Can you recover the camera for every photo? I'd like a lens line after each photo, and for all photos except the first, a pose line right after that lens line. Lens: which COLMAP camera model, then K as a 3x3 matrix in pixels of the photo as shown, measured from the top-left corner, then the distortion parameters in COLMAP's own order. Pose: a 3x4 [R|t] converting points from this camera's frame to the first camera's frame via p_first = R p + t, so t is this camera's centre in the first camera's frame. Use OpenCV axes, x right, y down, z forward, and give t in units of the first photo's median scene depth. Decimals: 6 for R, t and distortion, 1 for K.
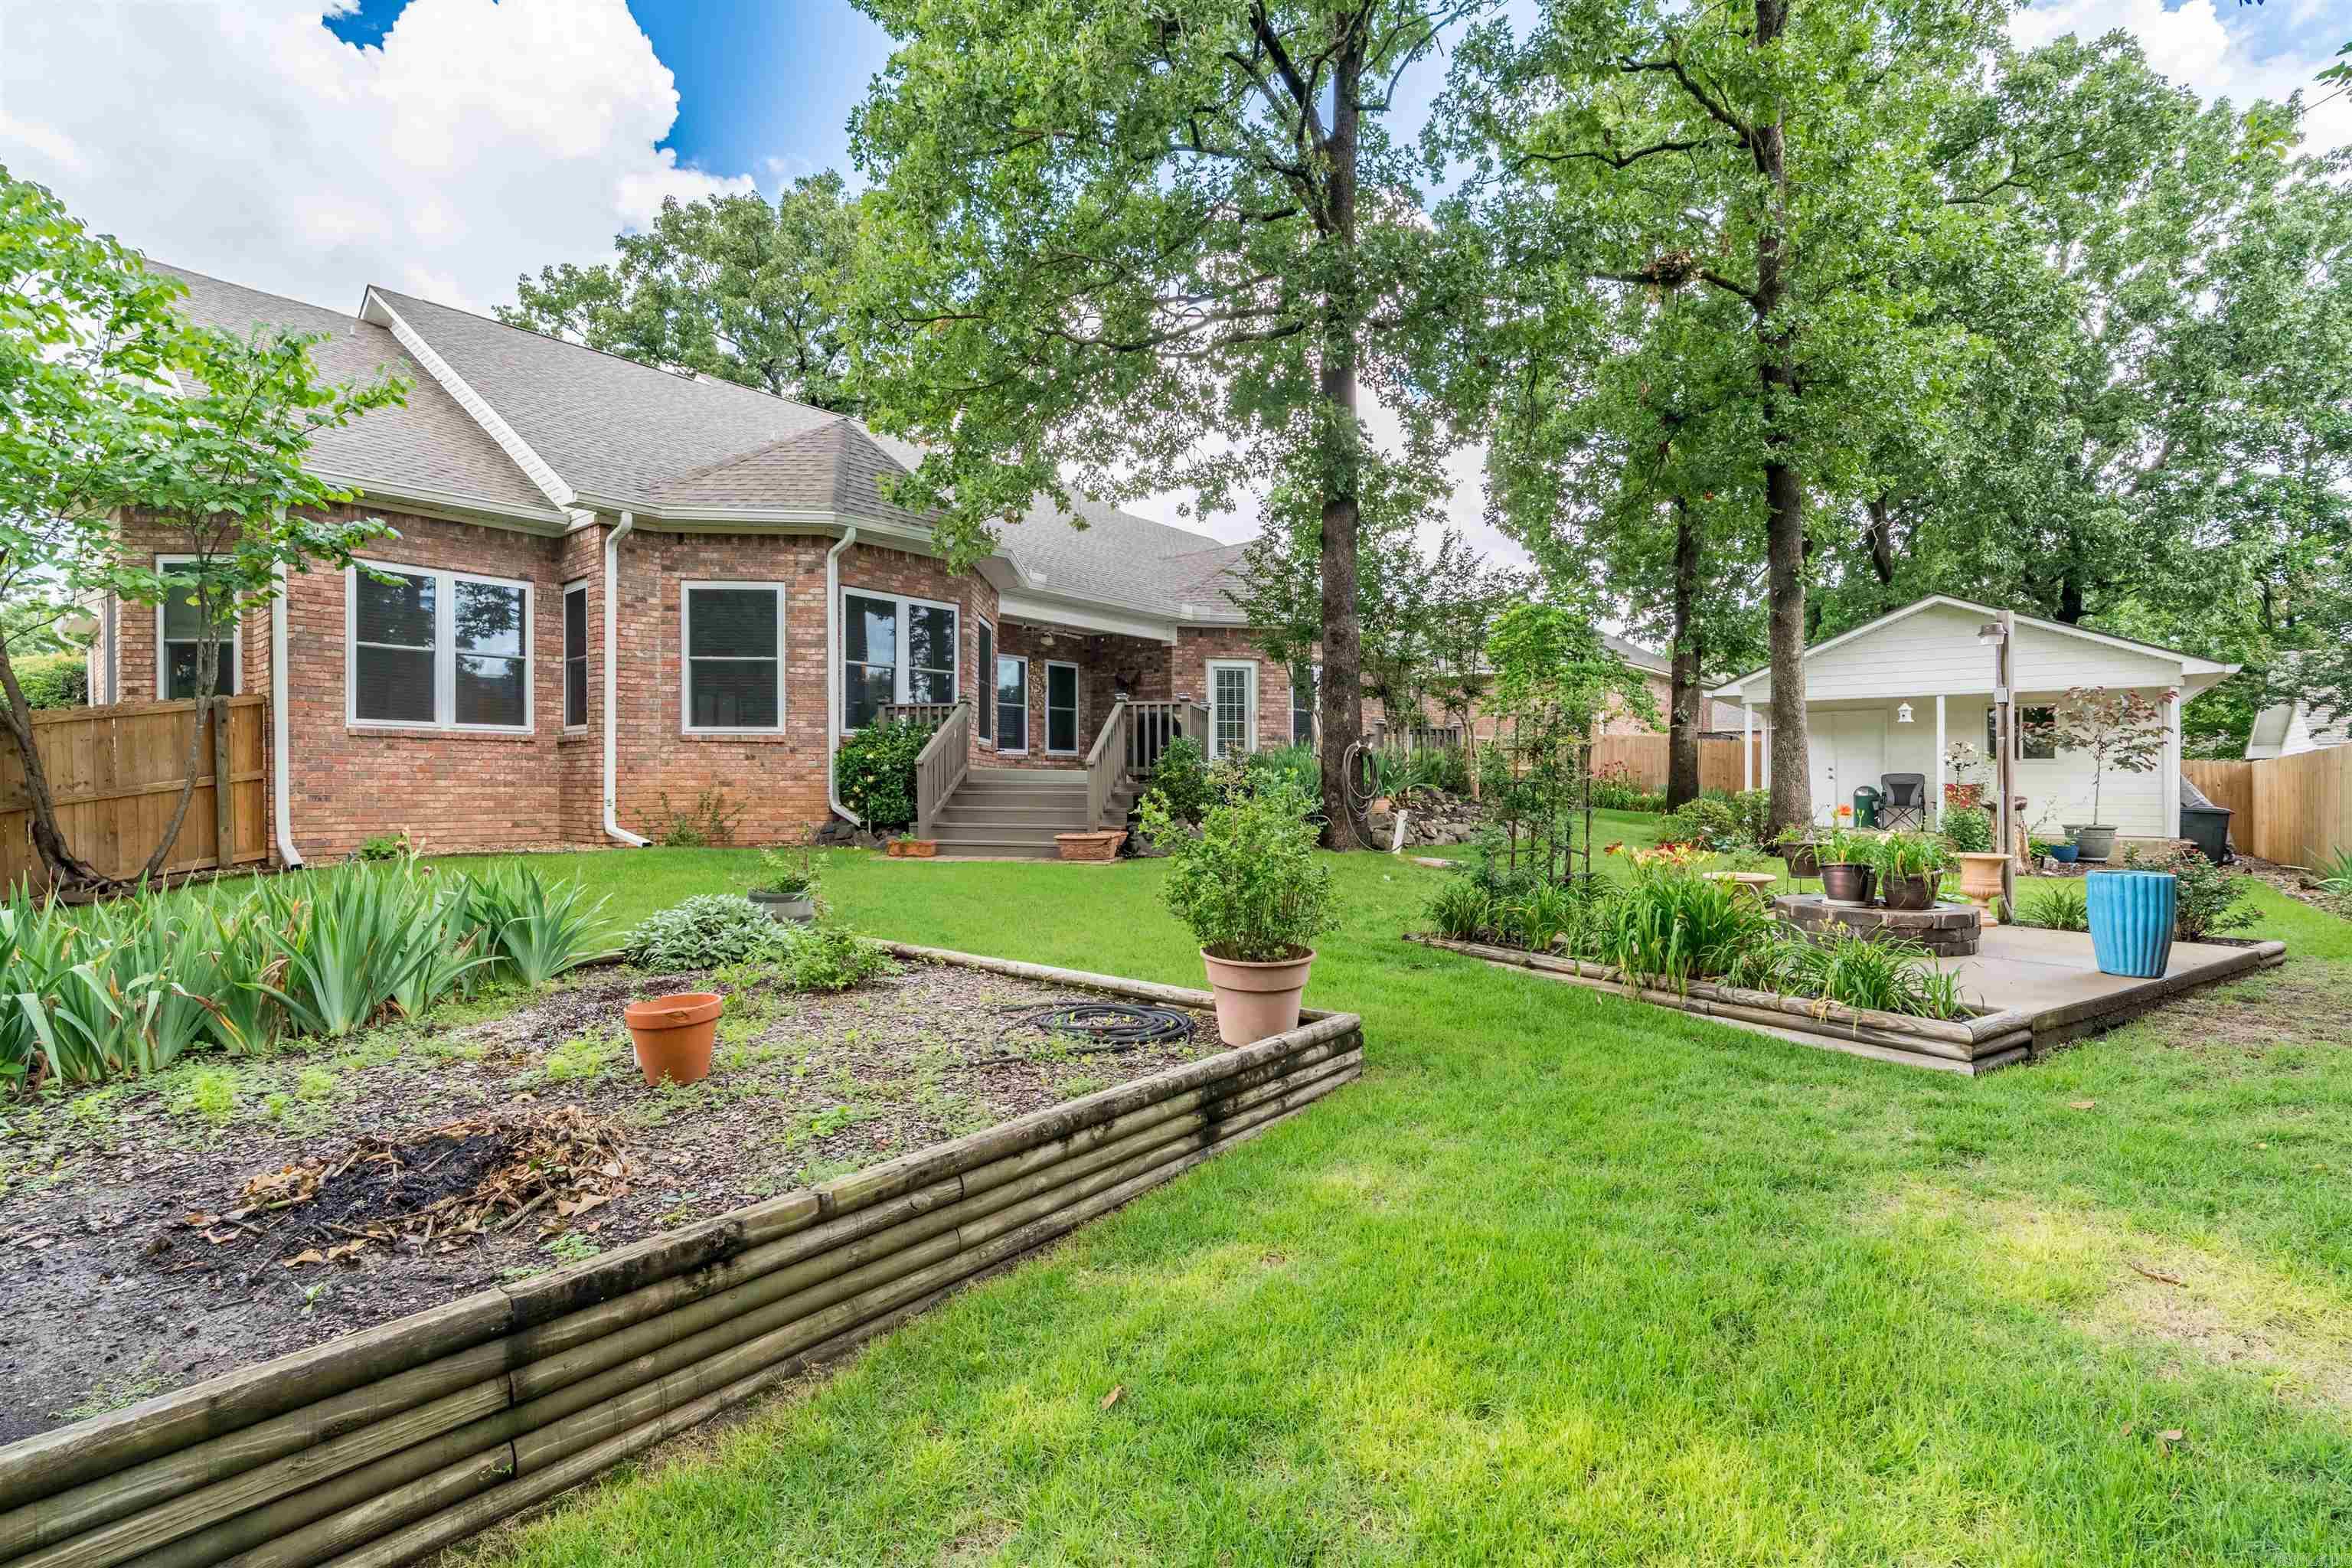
lens RADIAL K [[1070.8, 0, 1172.3], [0, 1070.8, 805.1], [0, 0, 1]] dist [-0.004204, 0.000407]
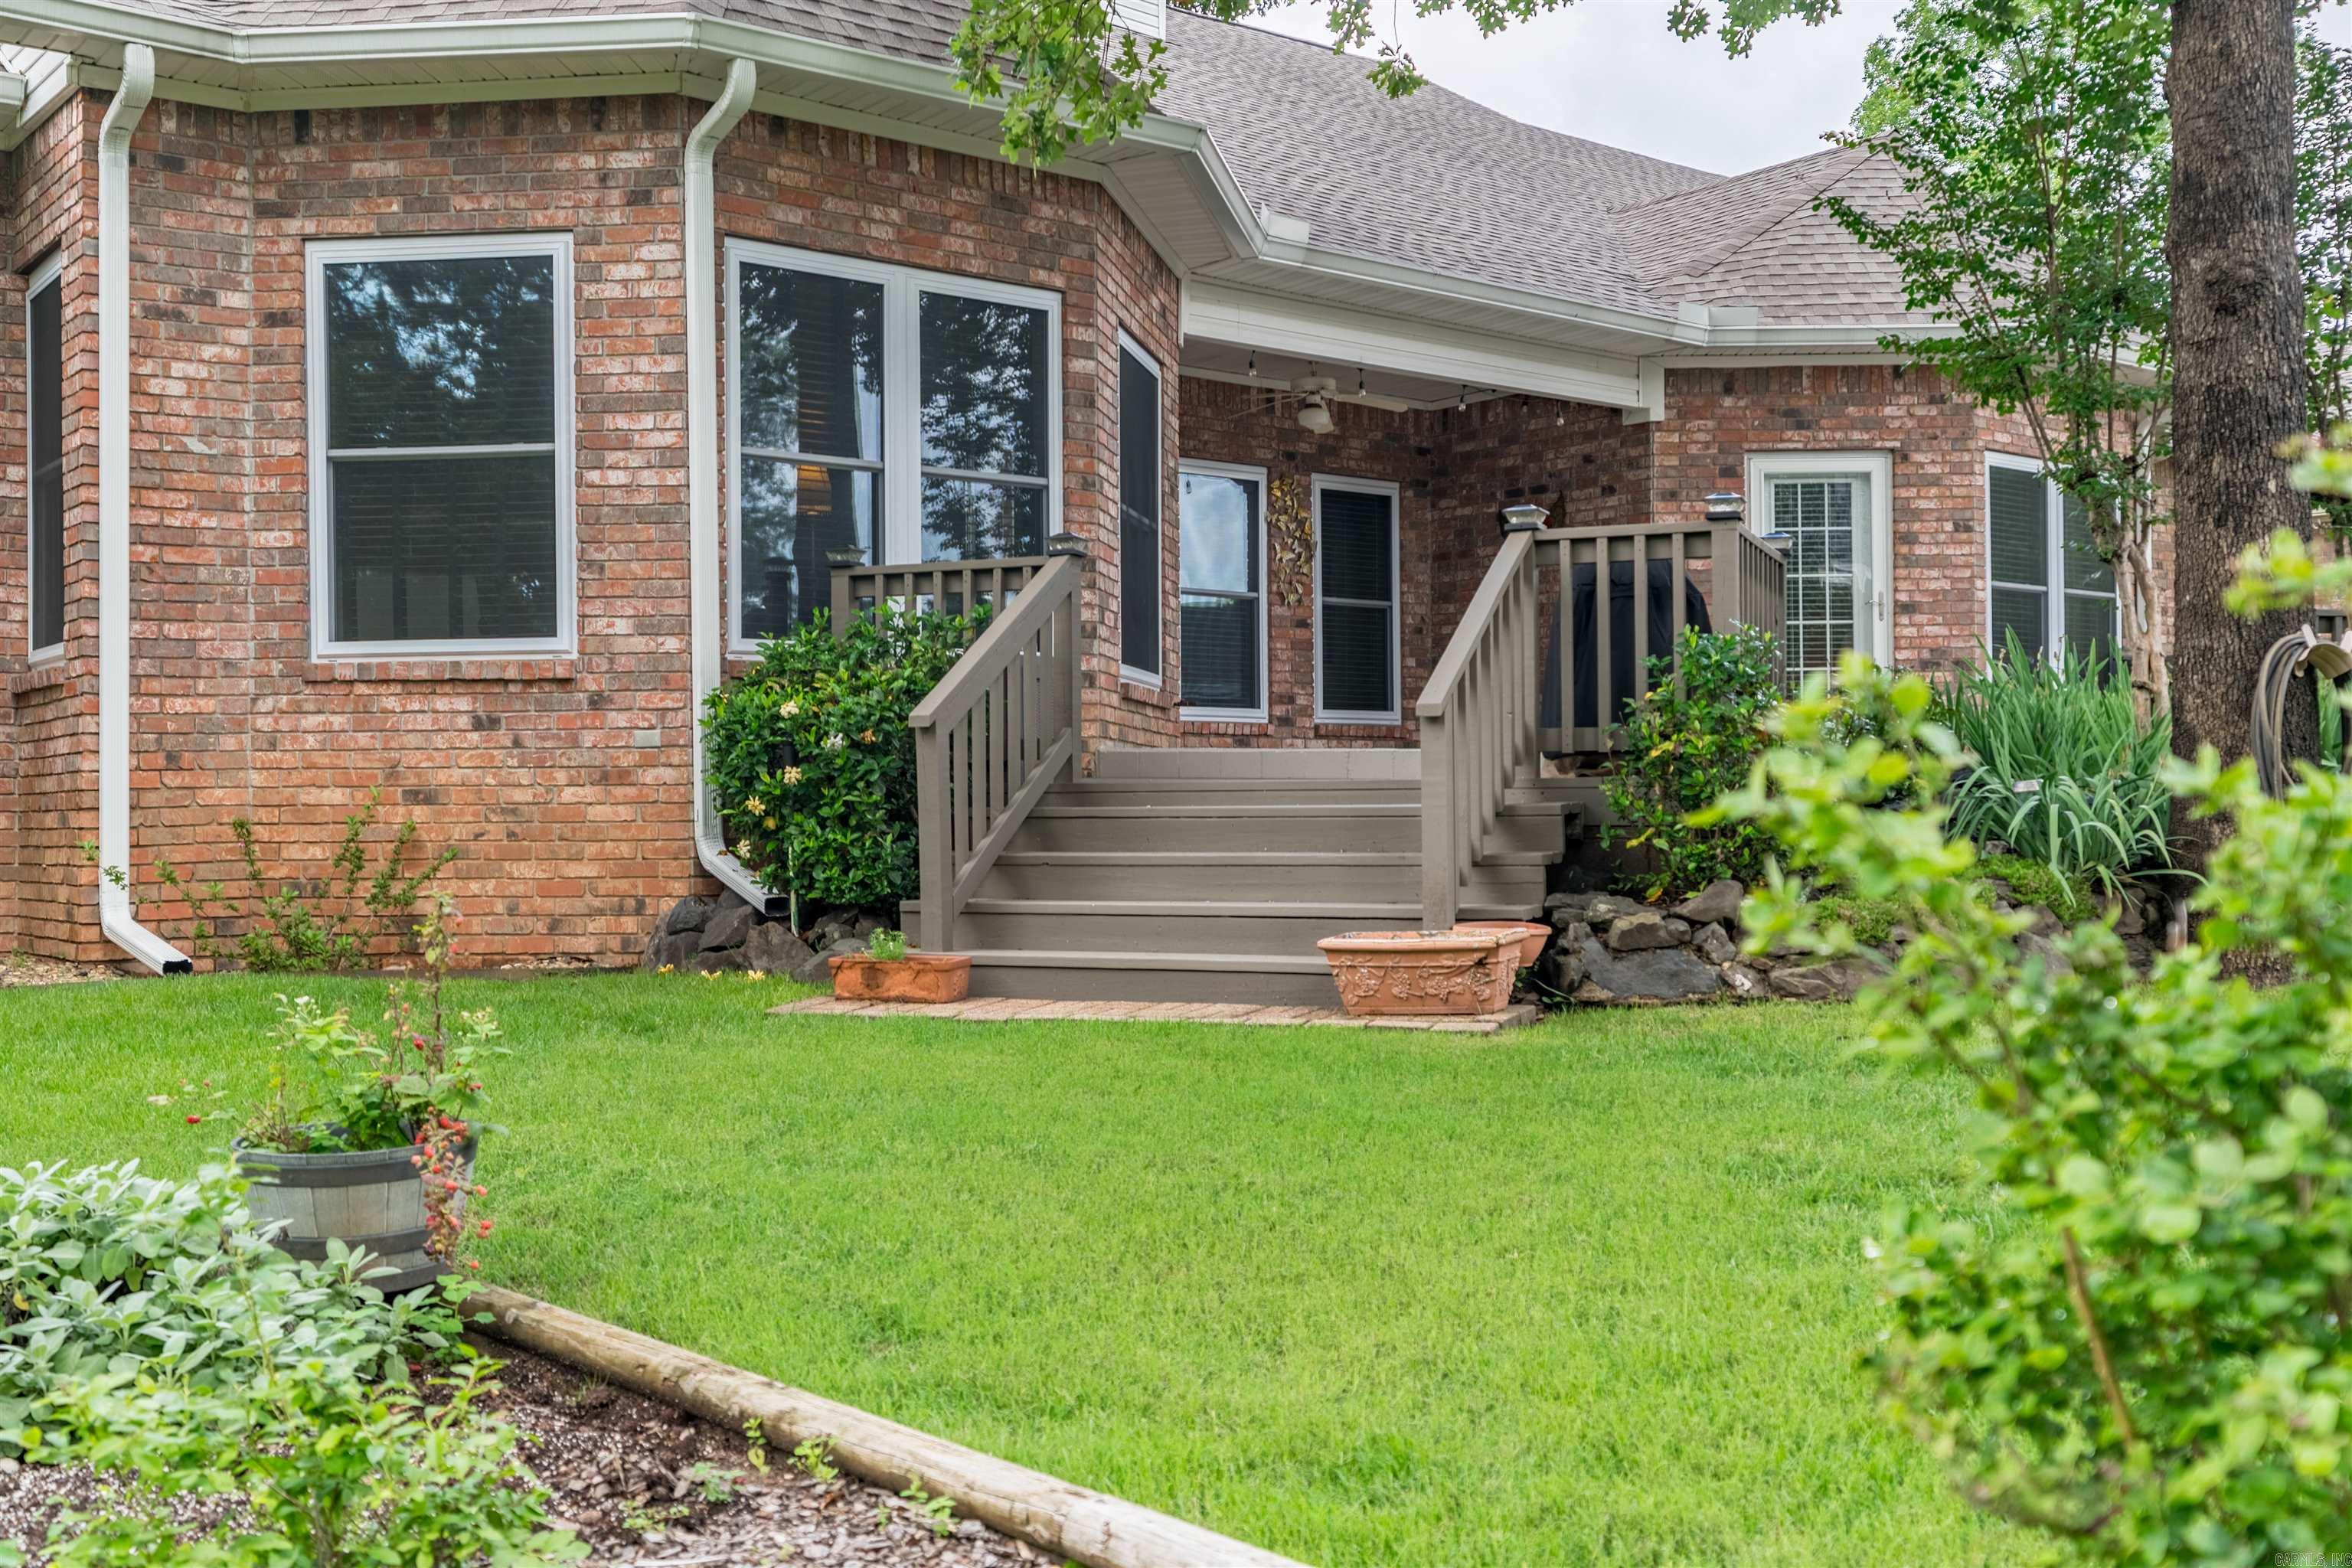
lens RADIAL K [[2371.6, 0, 1179.0], [0, 2371.6, 840.2], [0, 0, 1]] dist [0.035287, 0.000000]
pose [[0.983084, -0.010217, -0.182870, -0.018359], [0.008582, 0.999916, -0.009725, 0.004789], [0.182954, 0.007991, 0.983089, 0.253801]]
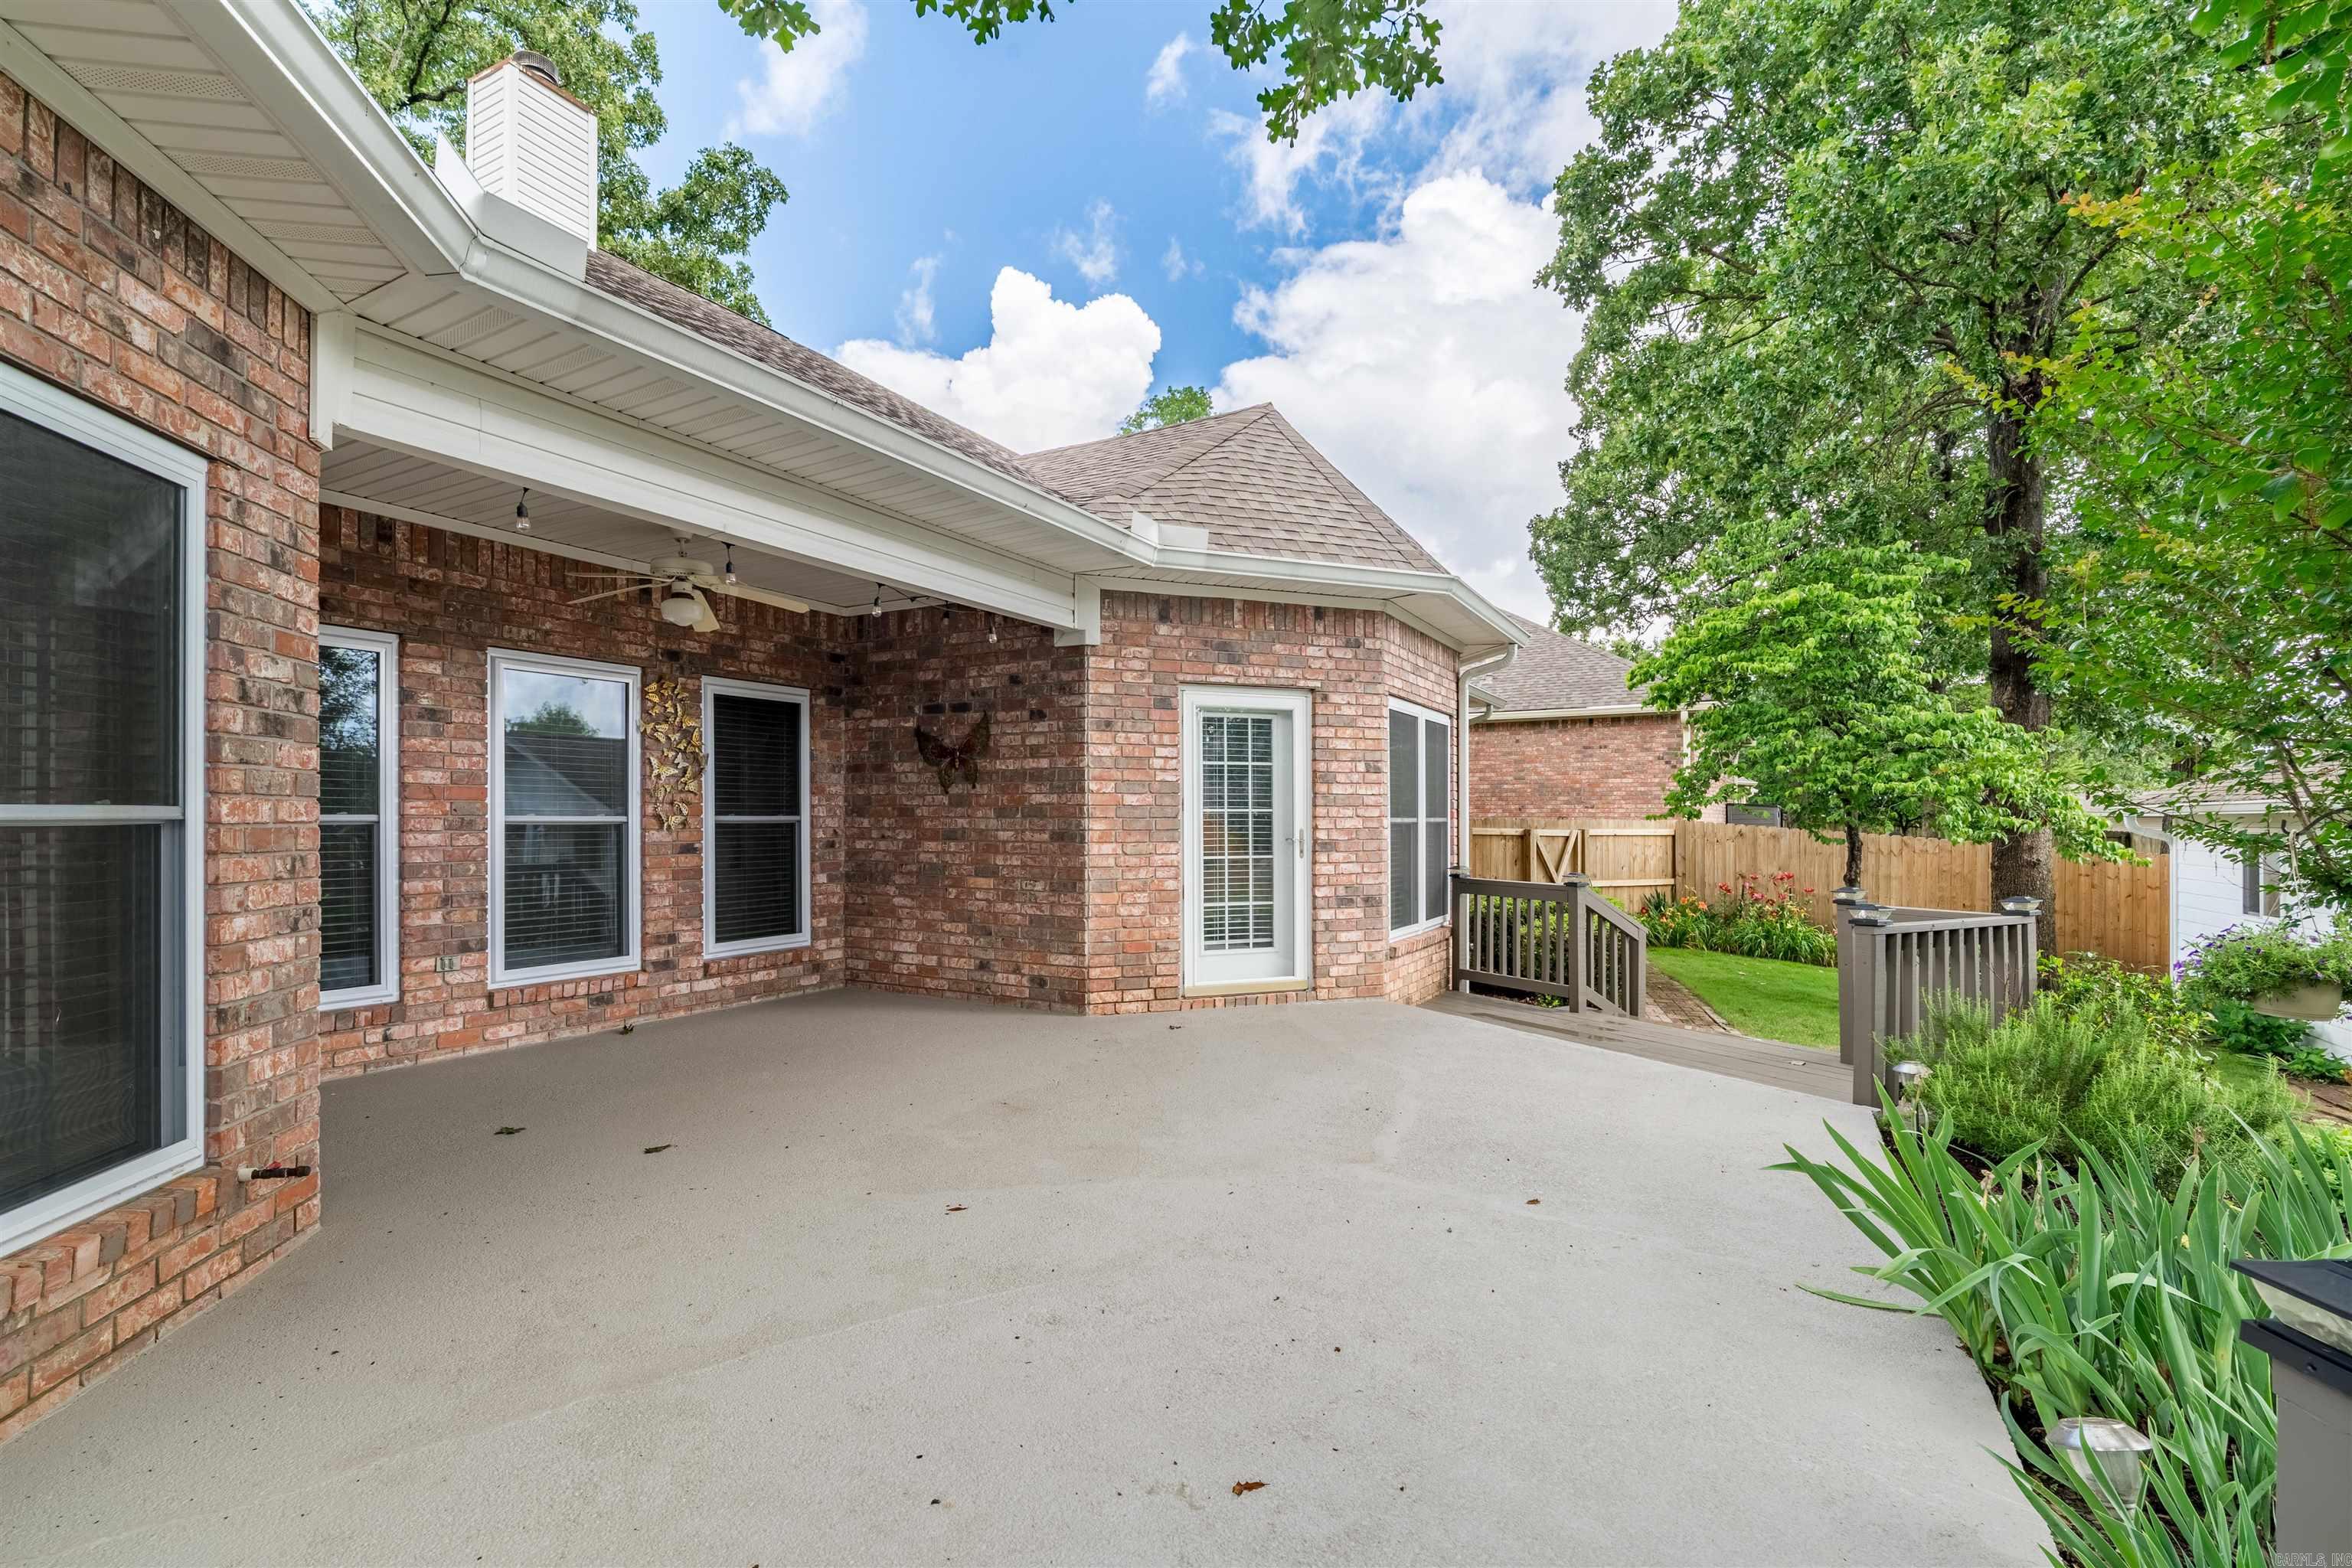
lens RADIAL K [[1070.8, 0, 1145.8], [0, 1070.8, 819.1], [0, 0, 1]] dist [-0.004204, 0.000407]
pose [[0.983937, -0.001560, 0.178509, -0.067307], [0.003510, 0.999938, -0.010611, -0.140159], [-0.178481, 0.011067, 0.983881, 1.038150]]
